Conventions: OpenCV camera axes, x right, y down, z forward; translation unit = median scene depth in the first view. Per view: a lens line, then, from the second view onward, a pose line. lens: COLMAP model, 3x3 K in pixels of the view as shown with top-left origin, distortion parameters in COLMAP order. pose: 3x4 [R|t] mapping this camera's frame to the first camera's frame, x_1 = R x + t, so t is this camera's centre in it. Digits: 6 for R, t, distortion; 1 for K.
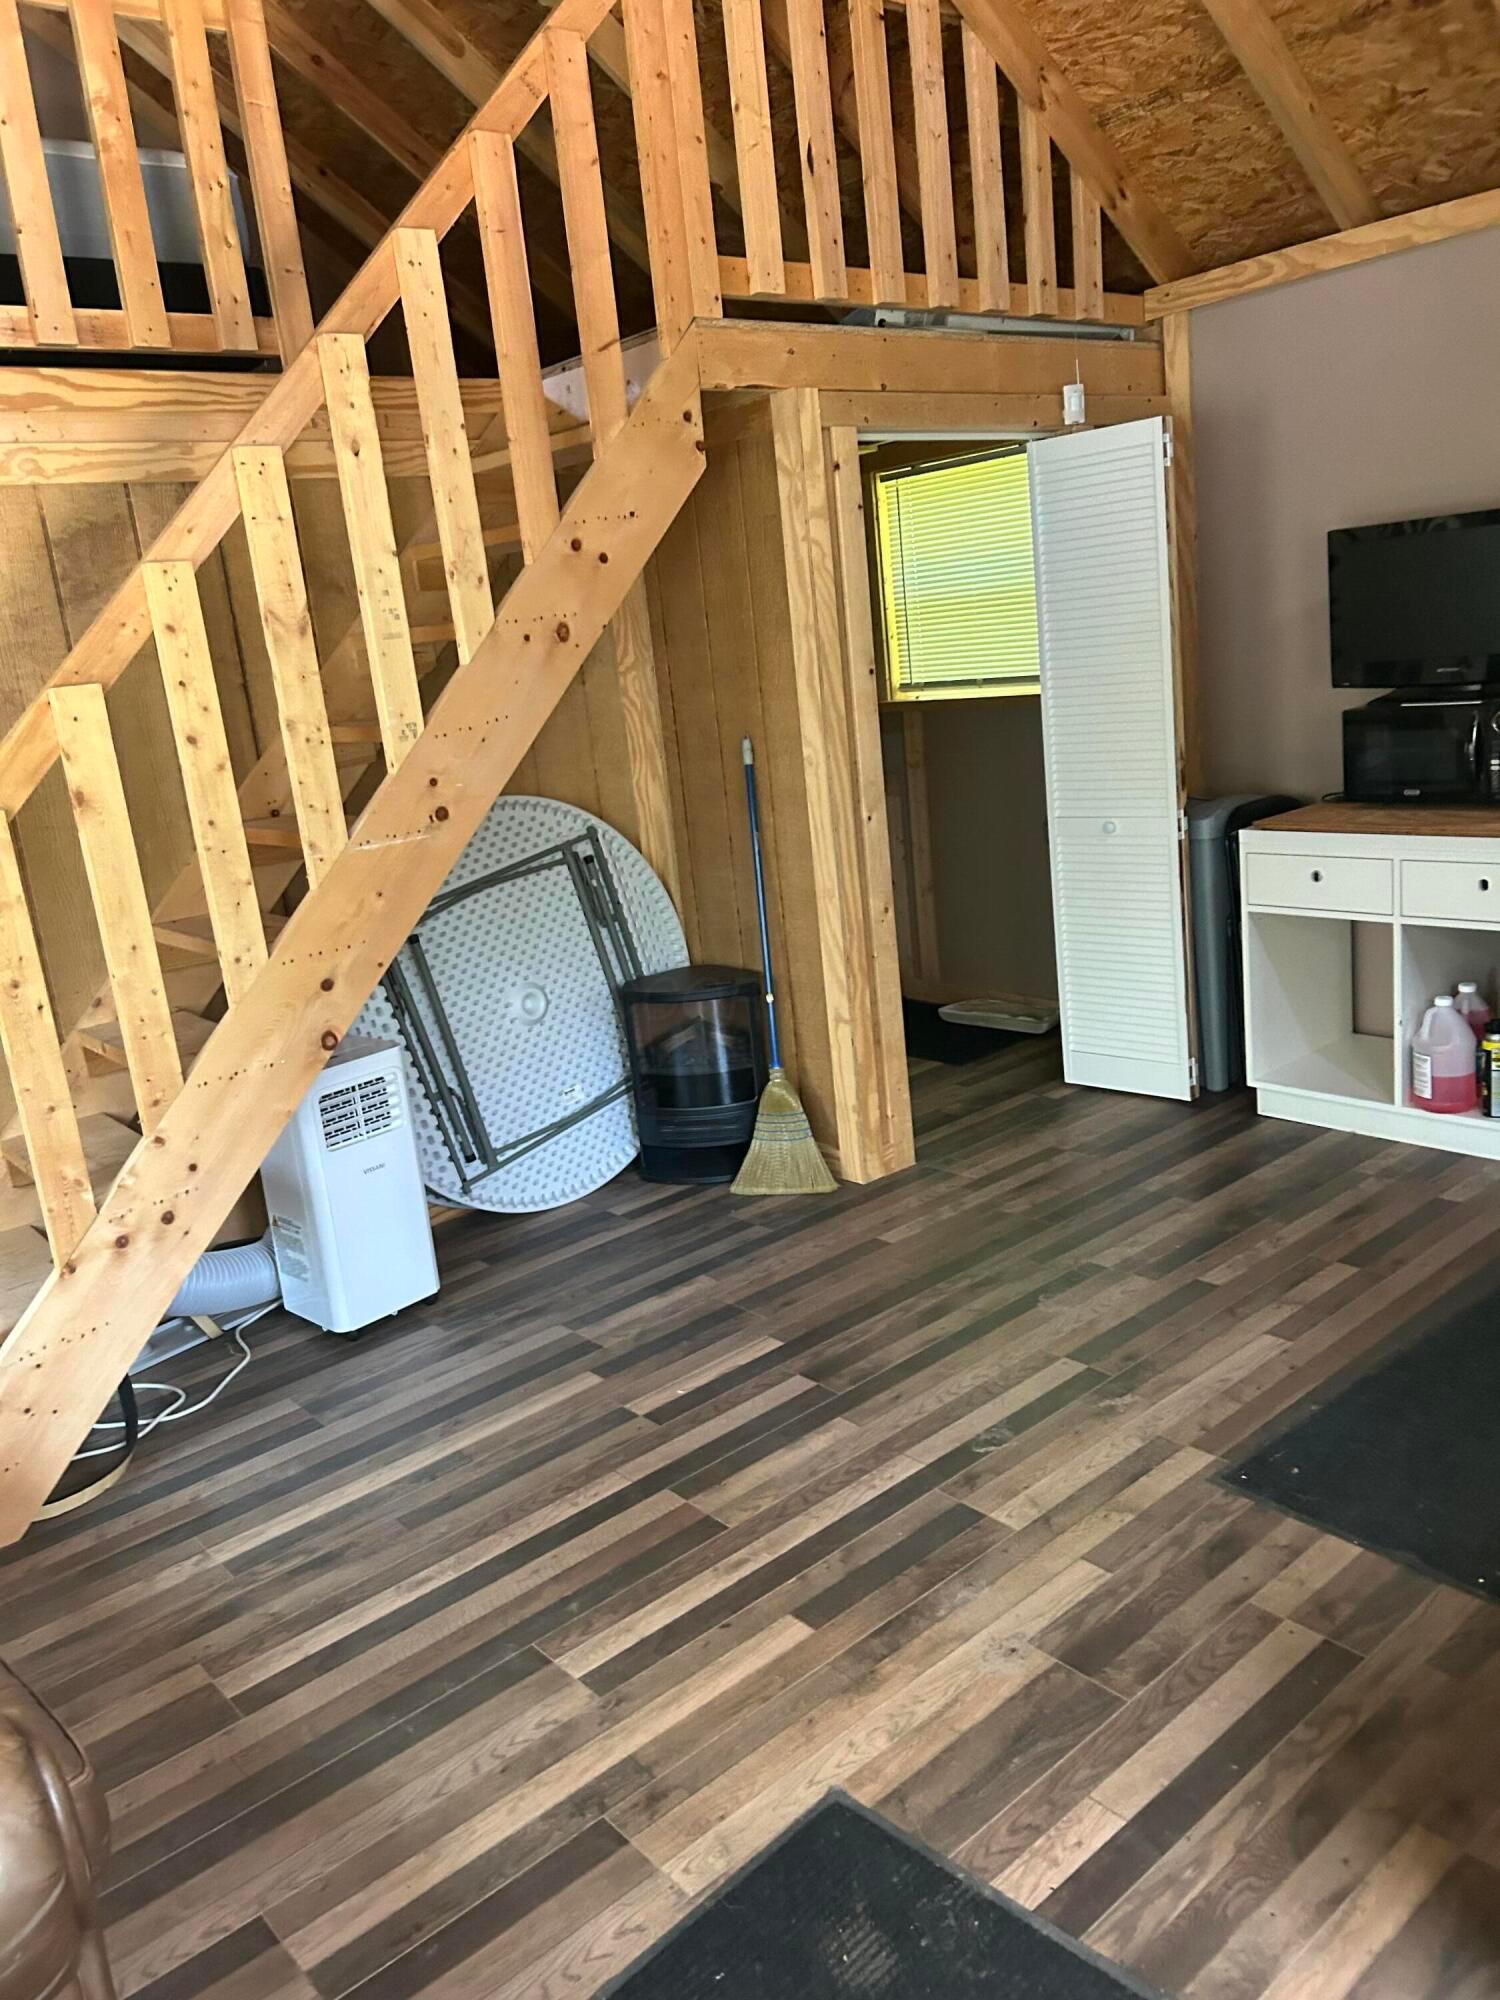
lens RADIAL K [[1518.5, 0, 749.5], [0, 1518.5, 985.8], [0, 0, 1]] dist [0.024850, -0.011143]
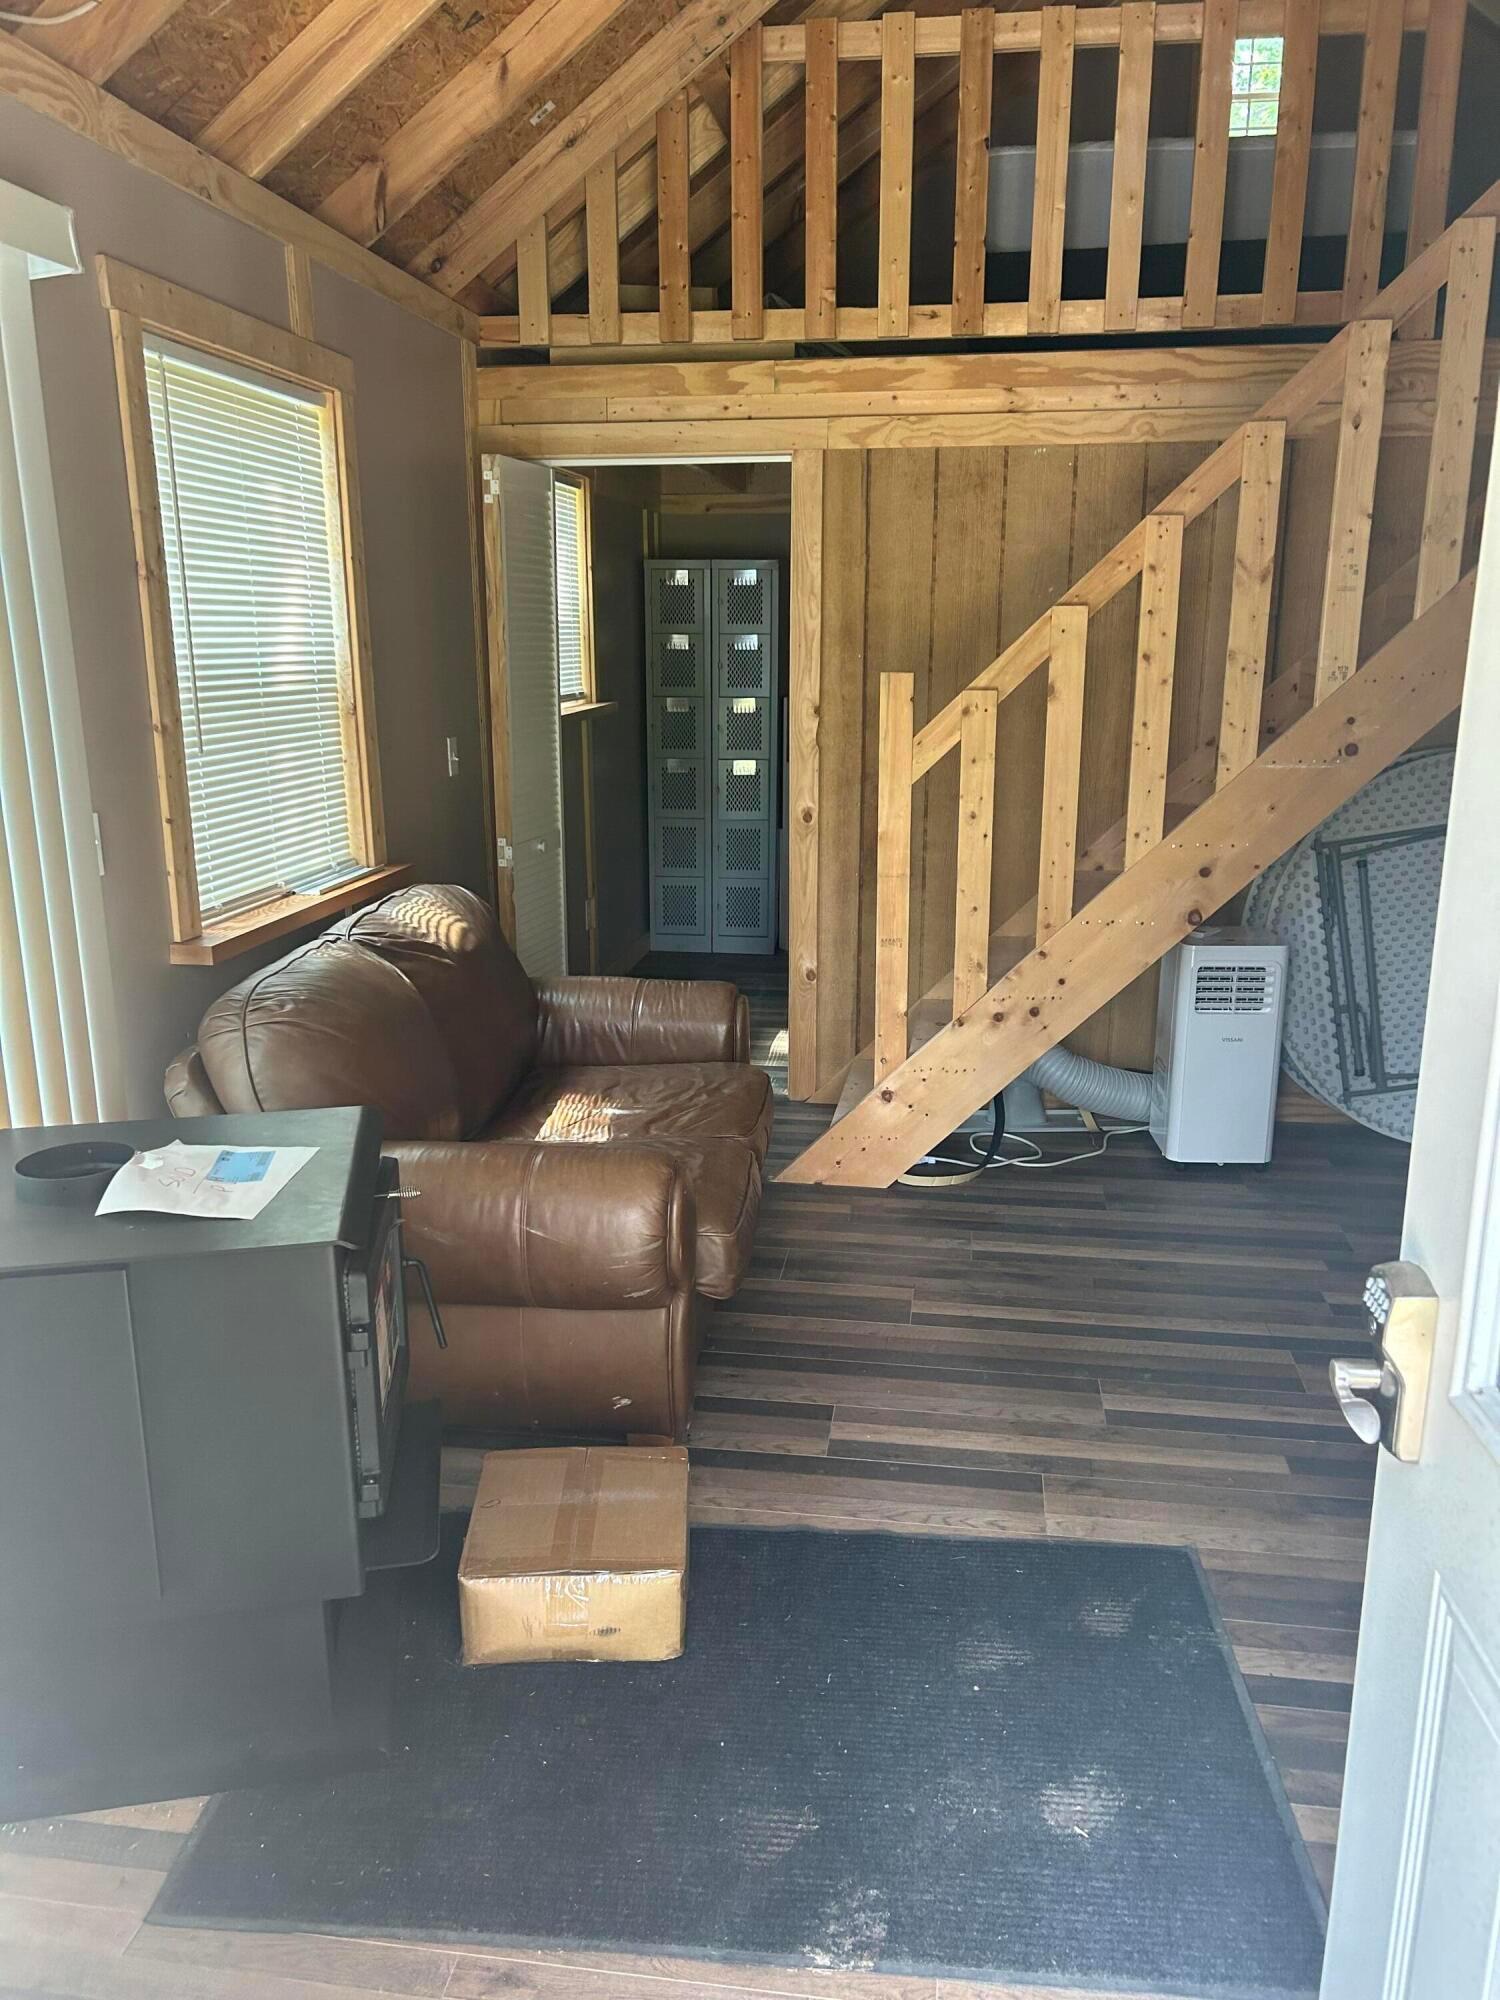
lens RADIAL K [[1518.5, 0, 751.5], [0, 1518.5, 1012.8], [0, 0, 1]] dist [0.024850, -0.011143]
pose [[0.659544, 0.288758, -0.693989, 0.347971], [-0.237323, 0.956038, 0.172248, -0.016033], [0.713217, 0.051094, 0.699078, -0.101108]]
